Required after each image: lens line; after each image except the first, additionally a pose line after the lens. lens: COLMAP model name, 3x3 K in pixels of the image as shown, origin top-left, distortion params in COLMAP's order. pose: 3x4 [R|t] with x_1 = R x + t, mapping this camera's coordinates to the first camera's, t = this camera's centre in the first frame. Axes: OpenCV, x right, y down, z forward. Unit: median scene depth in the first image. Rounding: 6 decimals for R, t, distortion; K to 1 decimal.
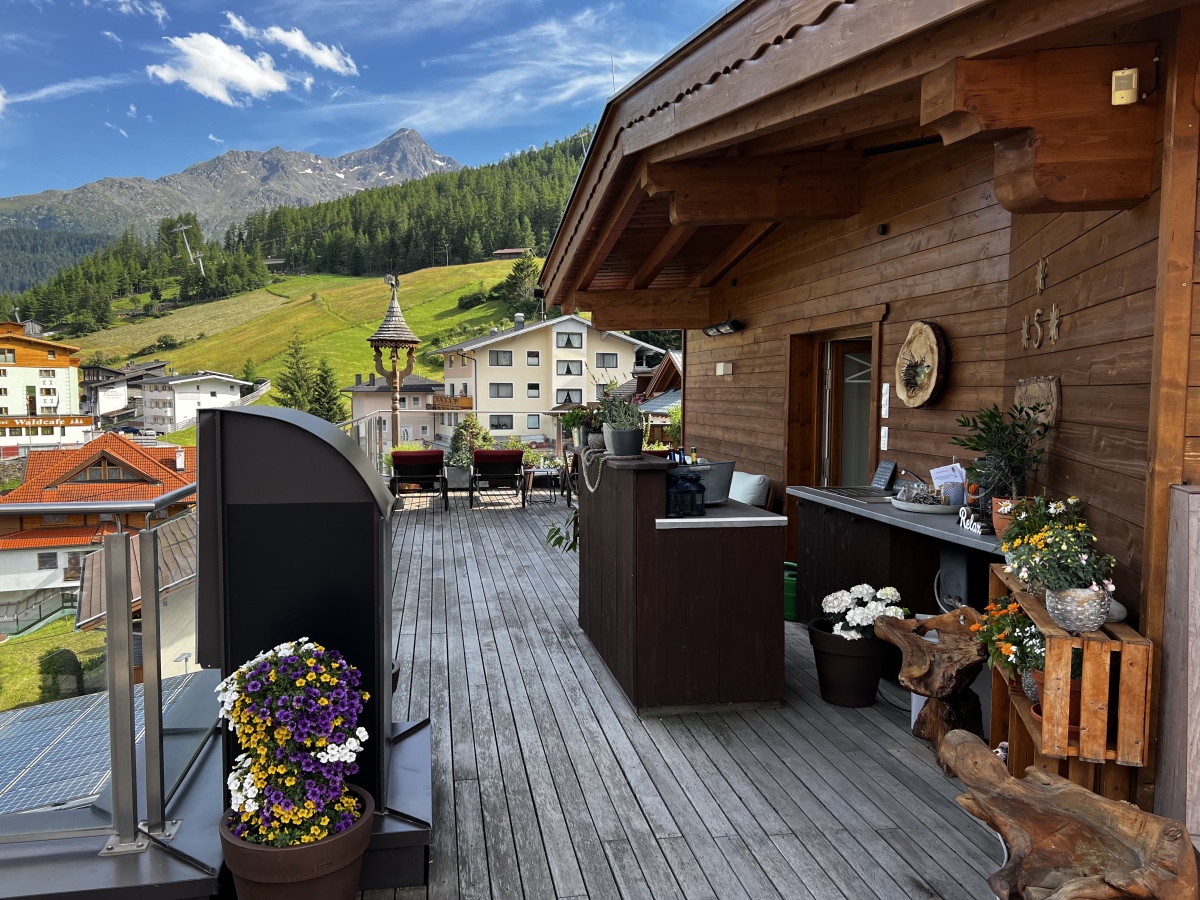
lens RADIAL K [[907.6, 0, 599.2], [0, 907.6, 452.5], [0, 0, 1]] dist [0.056003, -0.056623]
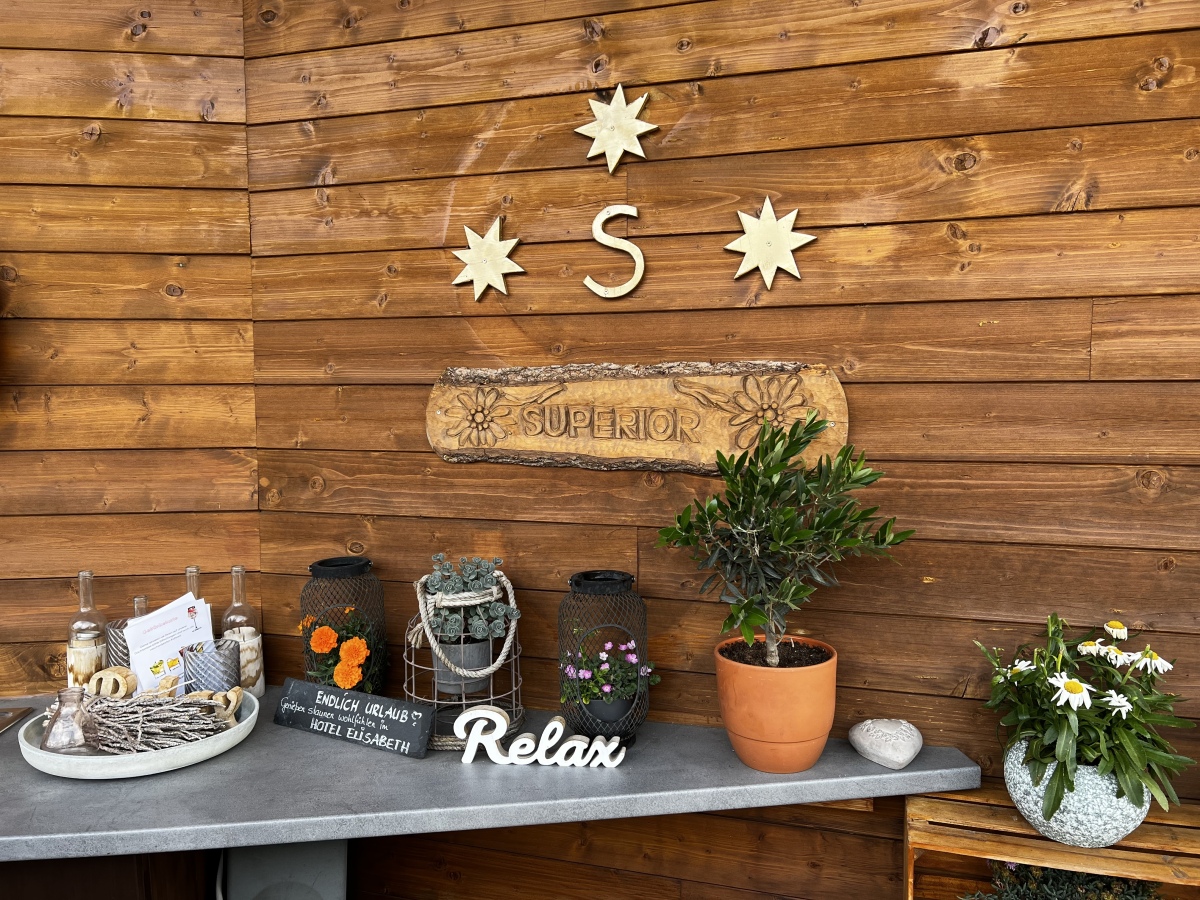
lens RADIAL K [[907.6, 0, 599.8], [0, 907.6, 453.6], [0, 0, 1]] dist [0.056003, -0.056623]
pose [[0.049561, -0.086177, 0.995046, 0.032366], [0.078861, 0.993498, 0.082115, -0.061667], [-0.995653, 0.074401, 0.056035, 0.811873]]
